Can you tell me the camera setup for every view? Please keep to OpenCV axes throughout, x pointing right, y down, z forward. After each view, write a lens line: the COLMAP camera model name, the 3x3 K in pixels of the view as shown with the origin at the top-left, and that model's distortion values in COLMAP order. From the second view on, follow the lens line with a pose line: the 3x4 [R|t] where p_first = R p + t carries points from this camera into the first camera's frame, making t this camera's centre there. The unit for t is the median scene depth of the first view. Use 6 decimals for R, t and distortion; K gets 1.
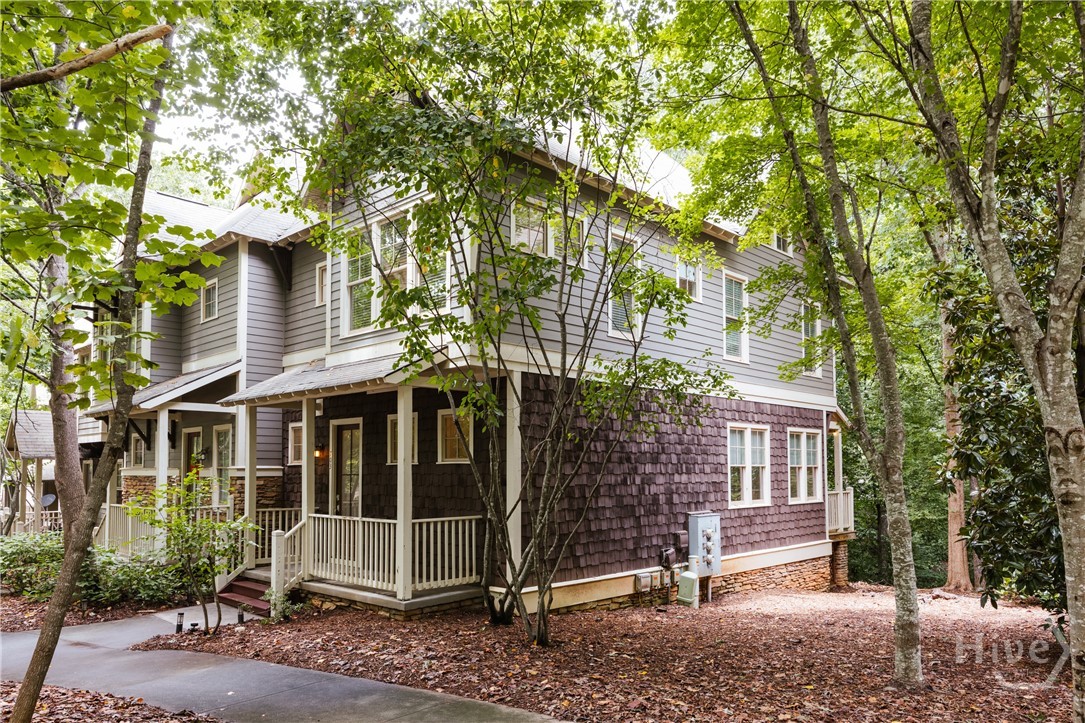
lens RADIAL K [[750.5, 0, 543.6], [0, 750.5, 437.1], [0, 0, 1]] dist [-0.001204, 0.000552]
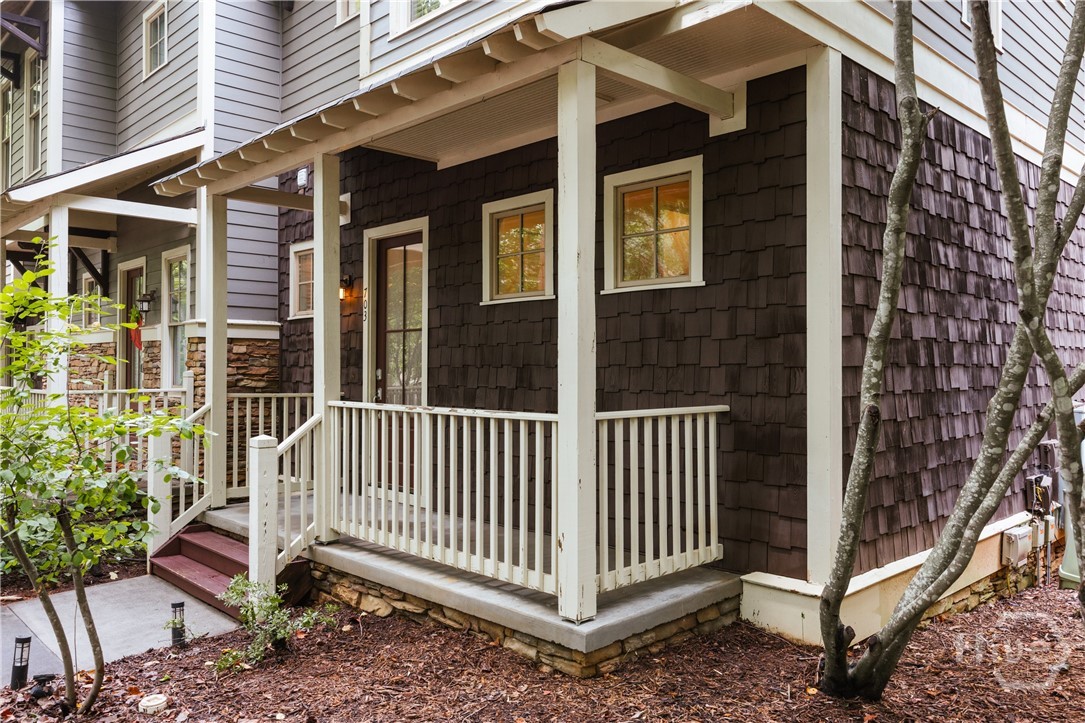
lens RADIAL K [[826.0, 0, 541.5], [0, 826.0, 349.5], [0, 0, 1]] dist [0.000823, -0.001771]
pose [[0.999172, 0.002640, -0.040605, -0.147888], [-0.001666, 0.999711, 0.024002, 0.053768], [0.040656, -0.023915, 0.998887, 0.455954]]
